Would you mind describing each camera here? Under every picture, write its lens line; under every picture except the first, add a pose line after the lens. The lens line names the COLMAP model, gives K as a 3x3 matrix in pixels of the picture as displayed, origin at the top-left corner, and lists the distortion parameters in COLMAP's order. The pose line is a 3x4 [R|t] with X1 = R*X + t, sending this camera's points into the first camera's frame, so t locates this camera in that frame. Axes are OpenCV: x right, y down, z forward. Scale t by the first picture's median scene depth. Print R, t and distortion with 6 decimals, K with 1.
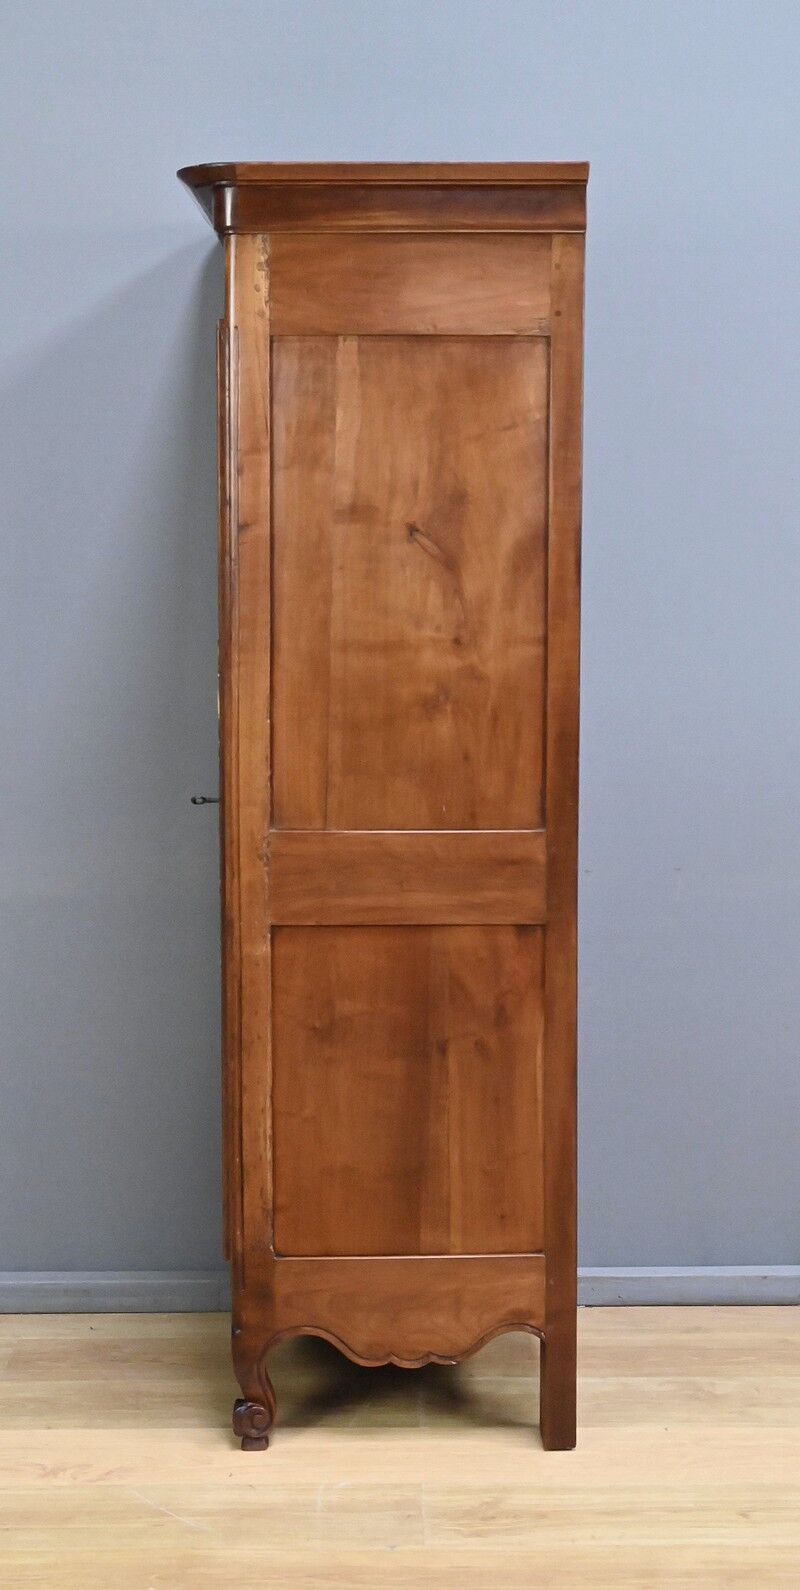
lens RADIAL K [[2233.1, 0, 406.1], [0, 2233.1, 803.1], [0, 0, 1]] dist [0.001753, 0.000000]
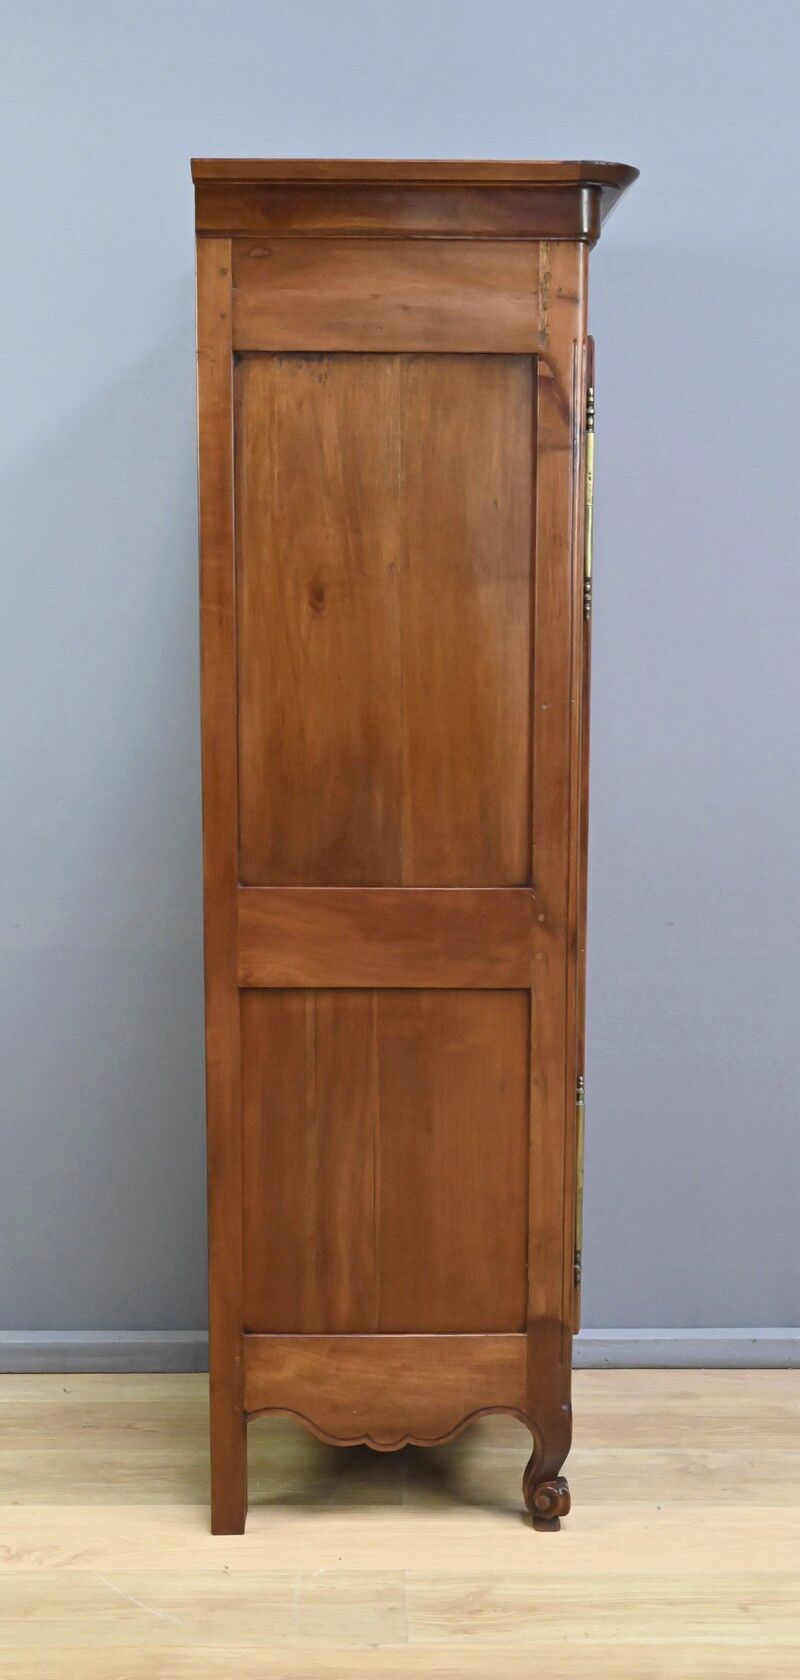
lens RADIAL K [[2045.8, 0, 396.3], [0, 2045.8, 930.9], [0, 0, 1]] dist [0.005953, 0.000000]
pose [[0.999954, 0.007437, 0.005992, -0.003810], [-0.007683, 0.999081, 0.042164, -0.004451], [-0.005673, -0.042208, 0.999093, 0.137588]]
